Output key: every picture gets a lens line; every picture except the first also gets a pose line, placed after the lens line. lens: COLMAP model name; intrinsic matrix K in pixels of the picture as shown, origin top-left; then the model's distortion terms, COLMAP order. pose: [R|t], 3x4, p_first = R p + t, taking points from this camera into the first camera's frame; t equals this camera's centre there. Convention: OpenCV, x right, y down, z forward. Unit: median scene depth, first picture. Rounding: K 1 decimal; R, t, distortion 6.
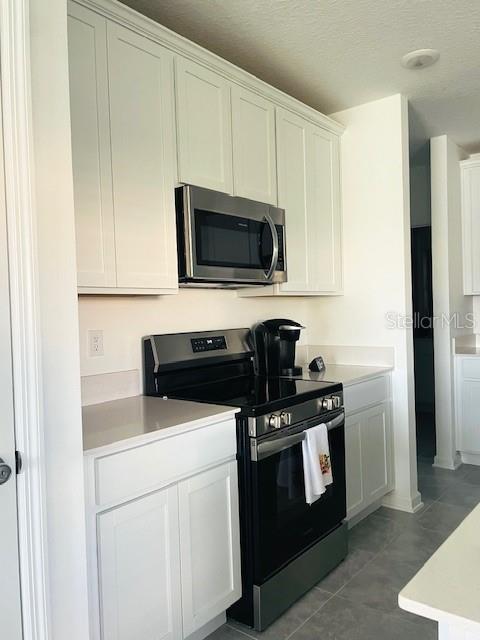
lens RADIAL K [[505.4, 0, 240.0], [0, 505.4, 320.0], [0, 0, 1]] dist [0.049745, -0.000100]
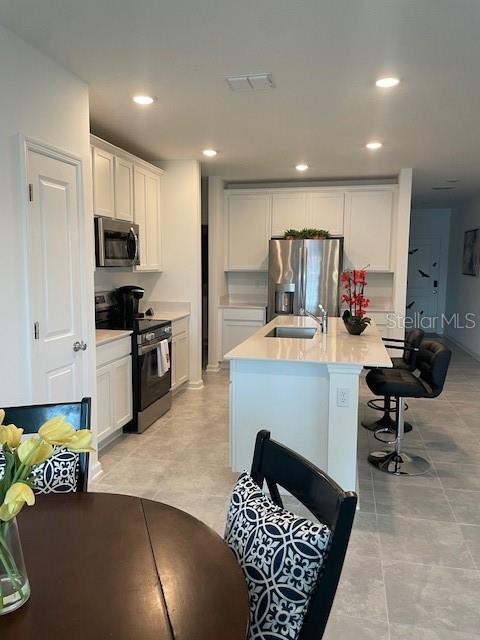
lens RADIAL K [[476.6, 0, 240.0], [0, 476.6, 320.0], [0, 0, 1]] dist [0.085802, -0.151126]
pose [[0.889920, -0.019028, 0.455720, -0.399027], [-0.021944, 0.996186, 0.084446, -0.036977], [-0.455589, -0.085151, 0.886108, -0.746595]]
